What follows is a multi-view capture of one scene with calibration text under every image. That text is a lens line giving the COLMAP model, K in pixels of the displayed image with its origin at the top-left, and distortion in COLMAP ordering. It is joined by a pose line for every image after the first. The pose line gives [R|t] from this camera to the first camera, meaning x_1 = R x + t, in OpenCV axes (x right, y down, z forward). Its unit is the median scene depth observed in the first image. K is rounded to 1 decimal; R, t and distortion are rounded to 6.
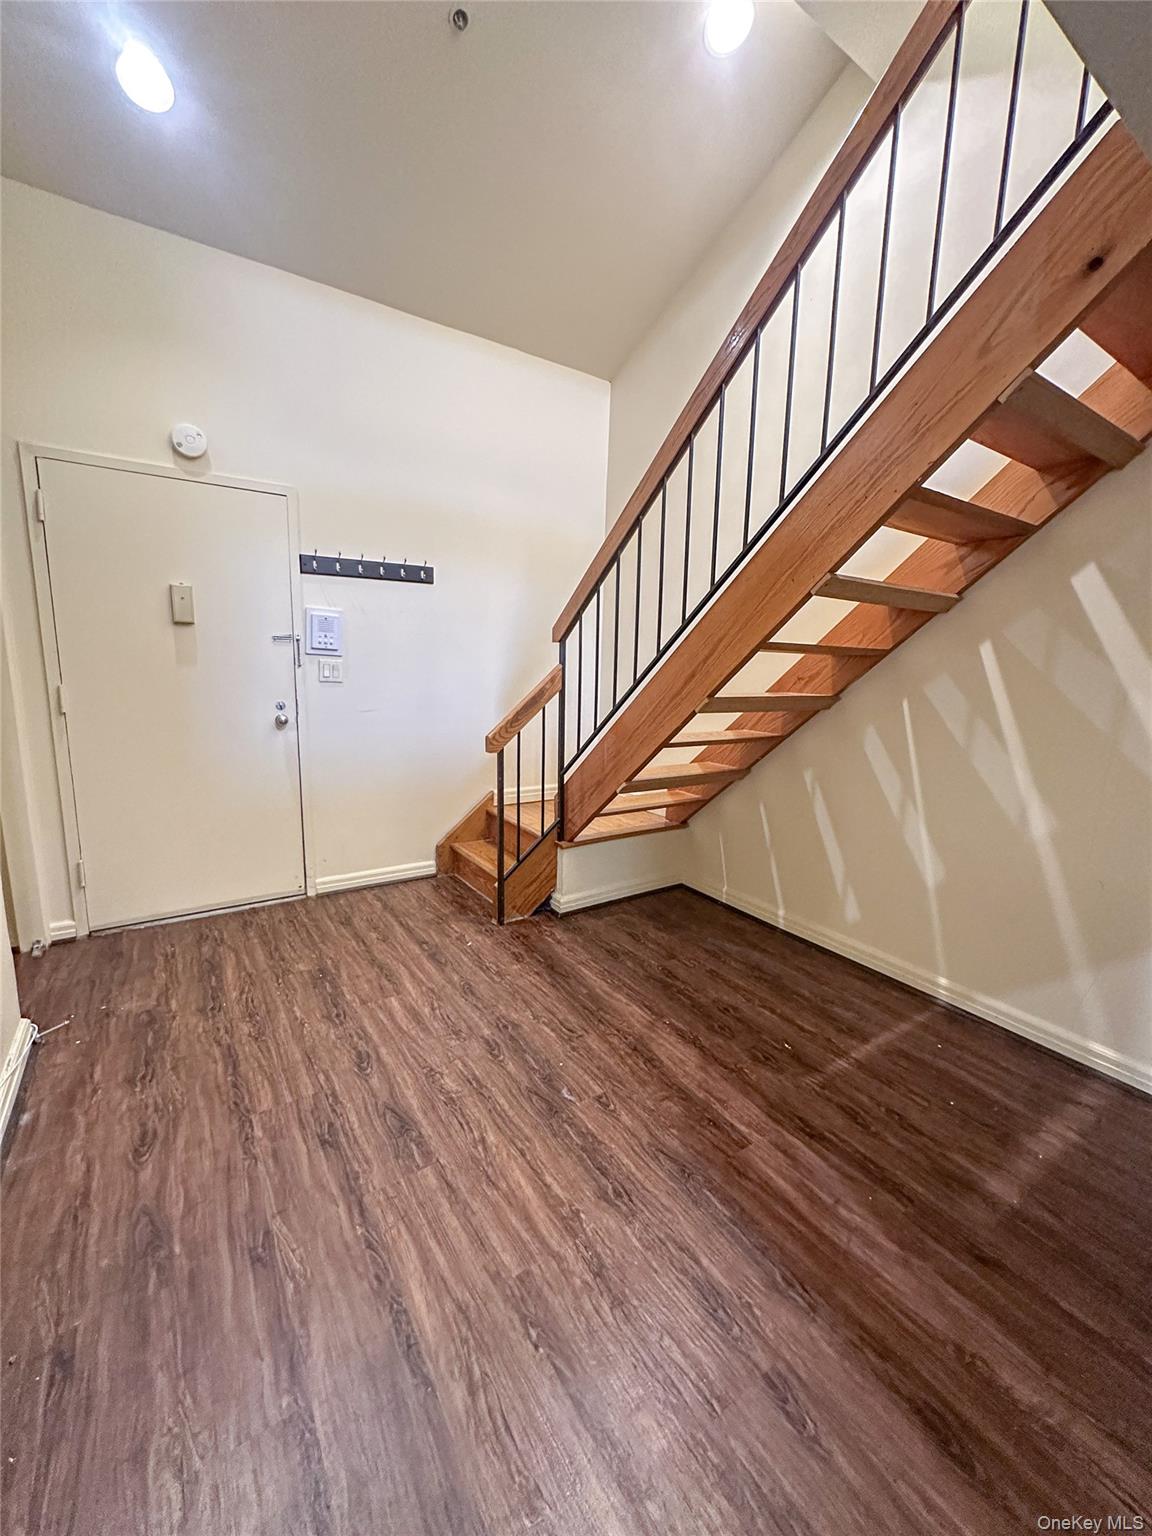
lens RADIAL K [[620.1, 0, 575.2], [0, 620.1, 767.8], [0, 0, 1]] dist [-0.002973, 0.000678]
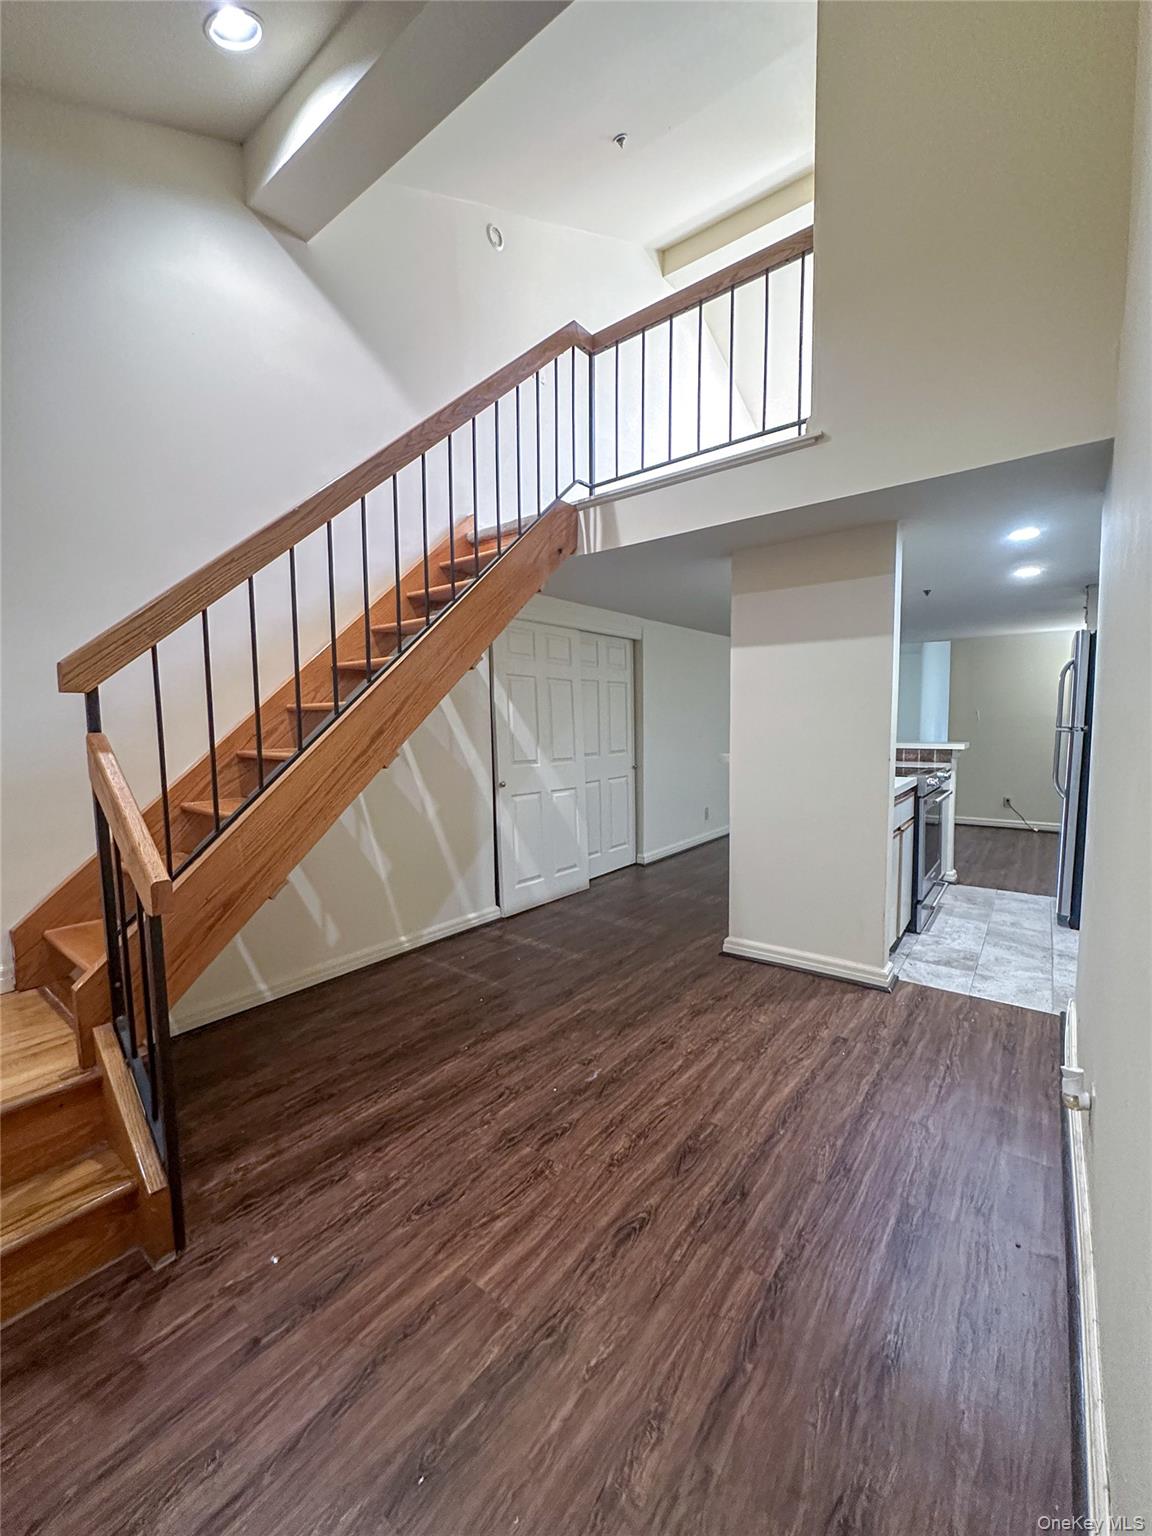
lens RADIAL K [[620.1, 0, 577.3], [0, 620.1, 771.5], [0, 0, 1]] dist [-0.002973, 0.000678]
pose [[-0.315965, -0.104259, 0.943025, -0.971894], [0.168506, 0.971976, 0.163918, -0.223760], [-0.933687, 0.210698, -0.289542, 1.135604]]
